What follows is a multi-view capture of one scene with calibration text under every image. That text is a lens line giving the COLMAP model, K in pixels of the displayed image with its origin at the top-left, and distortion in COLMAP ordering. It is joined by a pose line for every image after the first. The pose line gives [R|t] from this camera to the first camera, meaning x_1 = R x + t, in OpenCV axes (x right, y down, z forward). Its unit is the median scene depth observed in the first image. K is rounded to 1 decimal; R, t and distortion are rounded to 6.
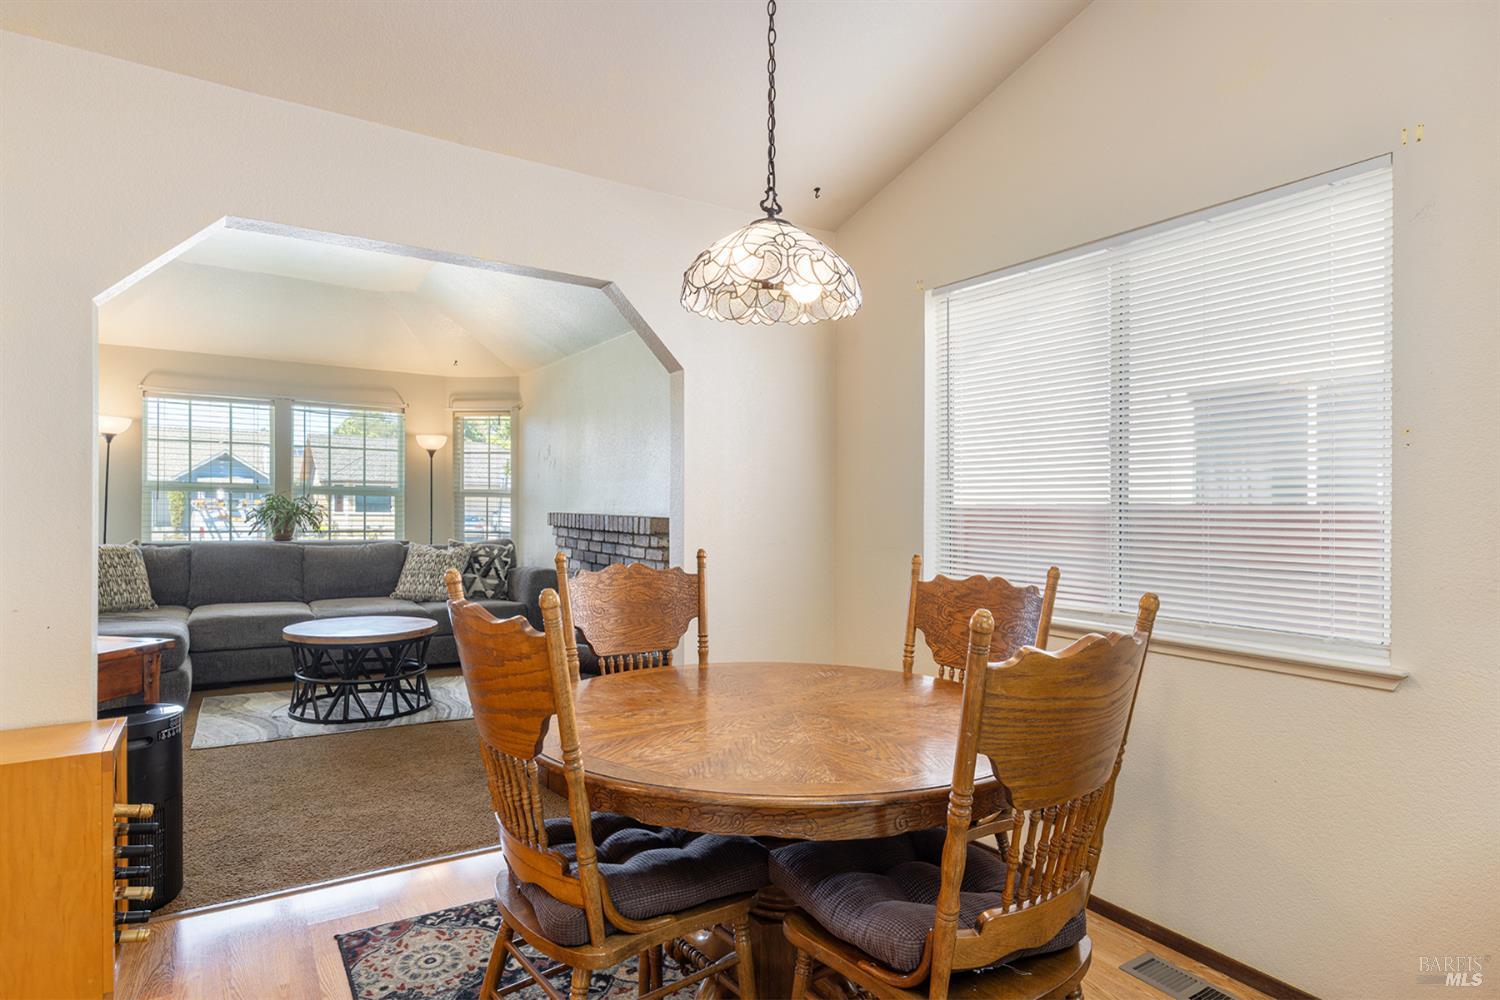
lens RADIAL K [[837.3, 0, 755.1], [0, 837.3, 514.4], [0, 0, 1]] dist [0.006301, 0.002662]
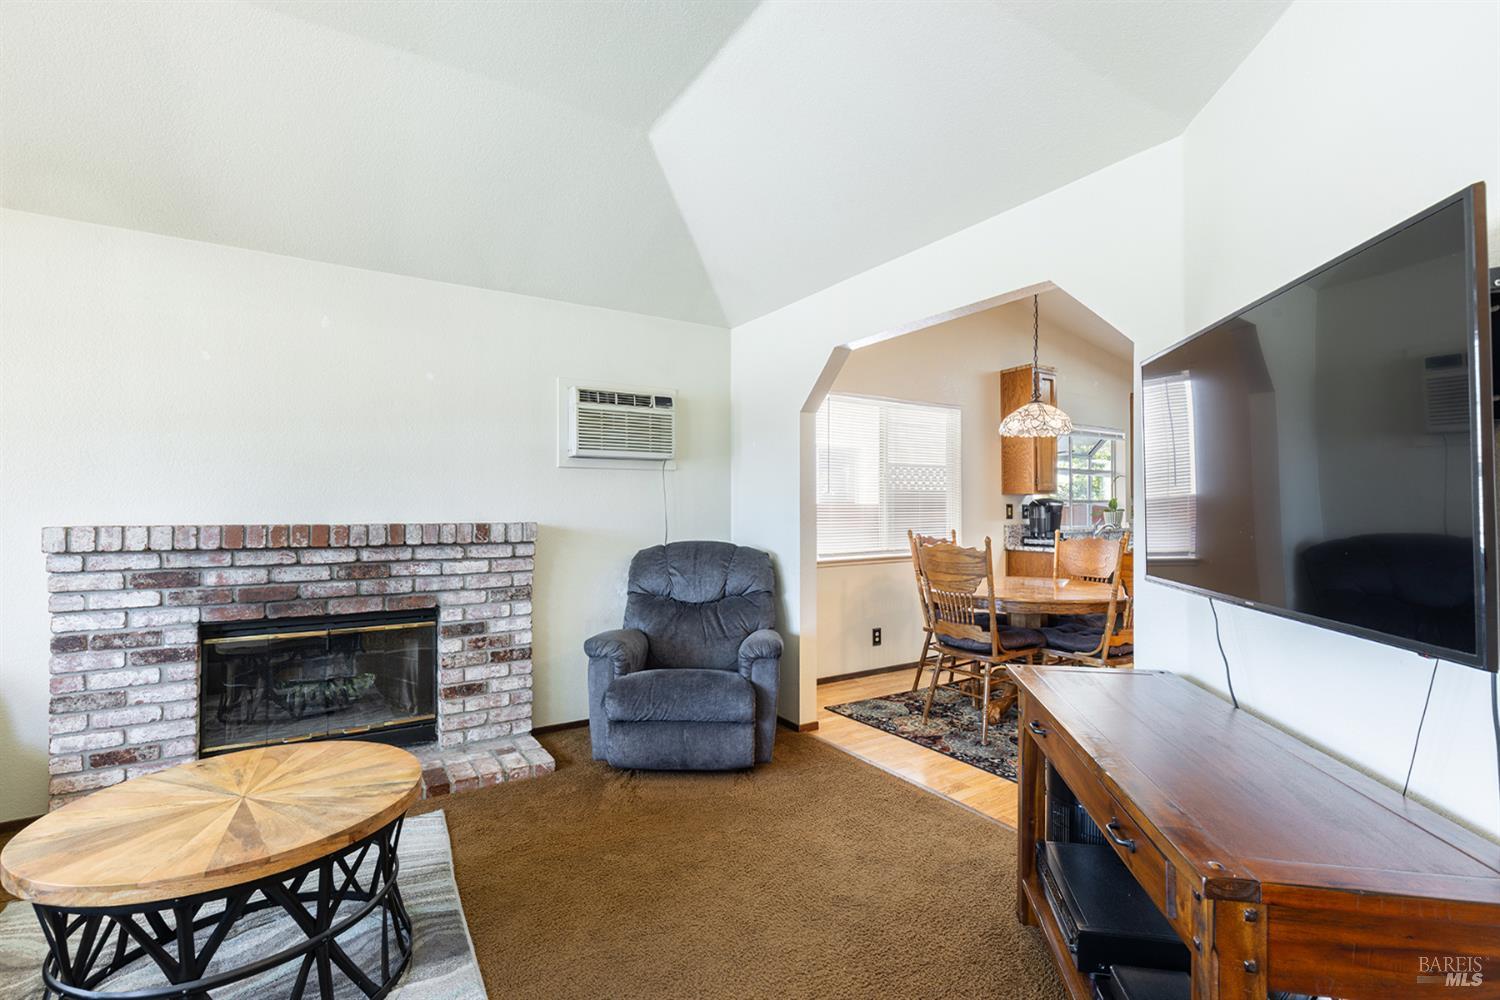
lens RADIAL K [[674.1, 0, 755.9], [0, 674.1, 501.4], [0, 0, 1]] dist [0.009670, -0.001697]
pose [[-0.005216, -0.006518, 0.999965, -0.872355], [0.006895, 0.999955, 0.006554, -0.022655], [-0.999963, 0.006929, -0.005171, 0.790152]]
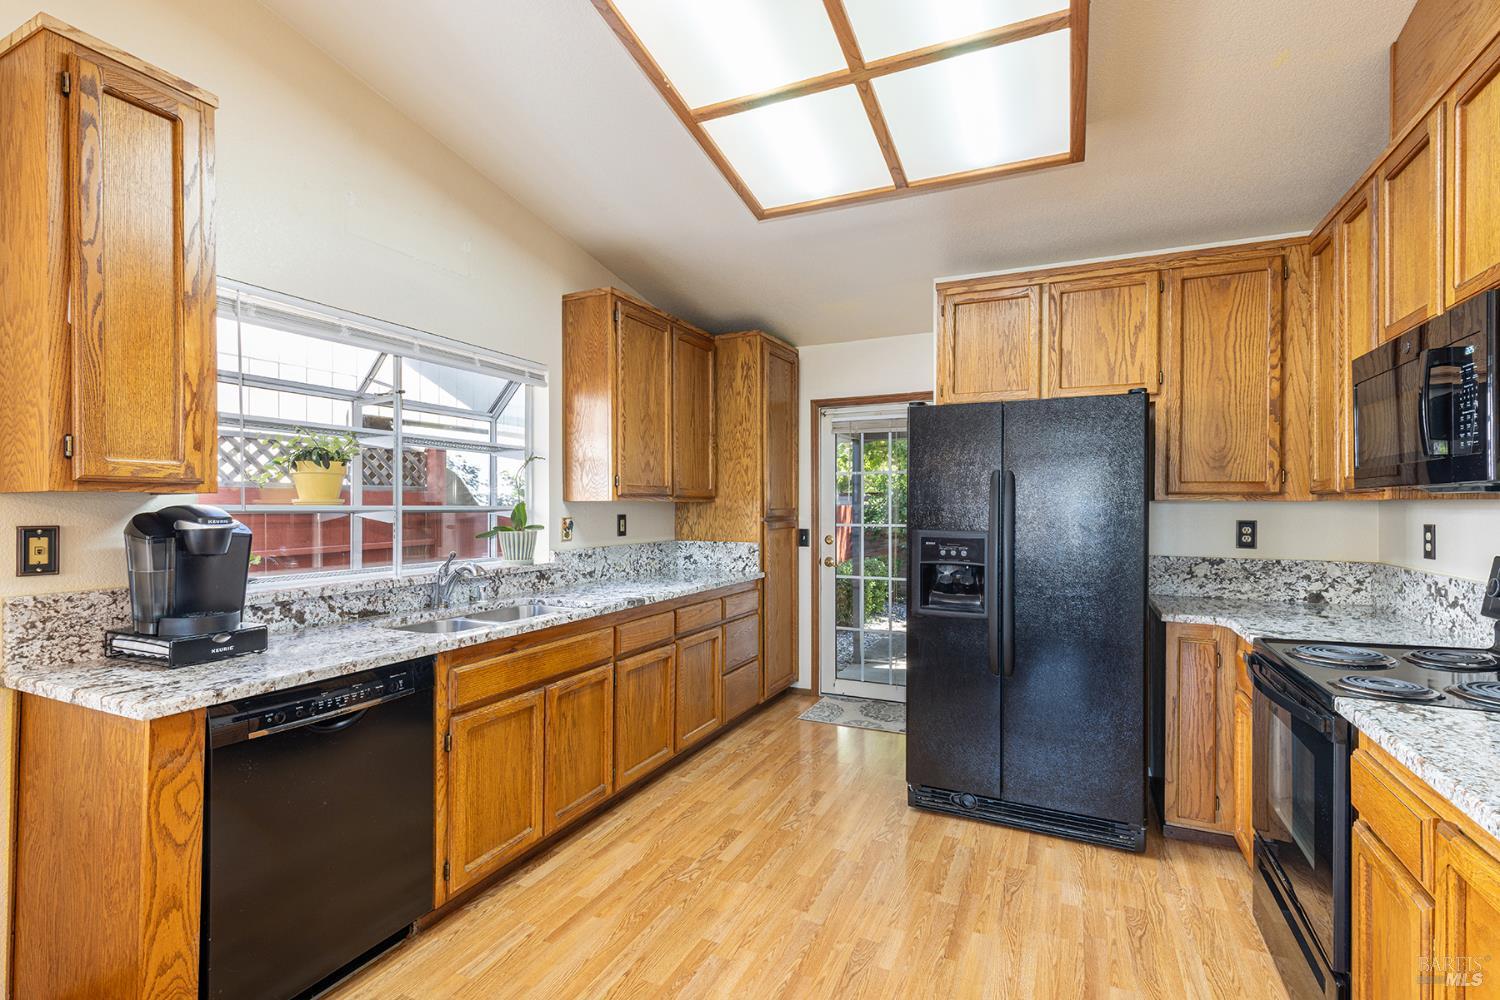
lens RADIAL K [[674.1, 0, 761.9], [0, 674.1, 499.5], [0, 0, 1]] dist [0.009670, -0.001697]
pose [[-0.538420, -0.009018, 0.842628, -0.144368], [-0.001363, 0.999951, 0.009830, -0.024795], [-0.842675, 0.004144, -0.538406, 0.177744]]
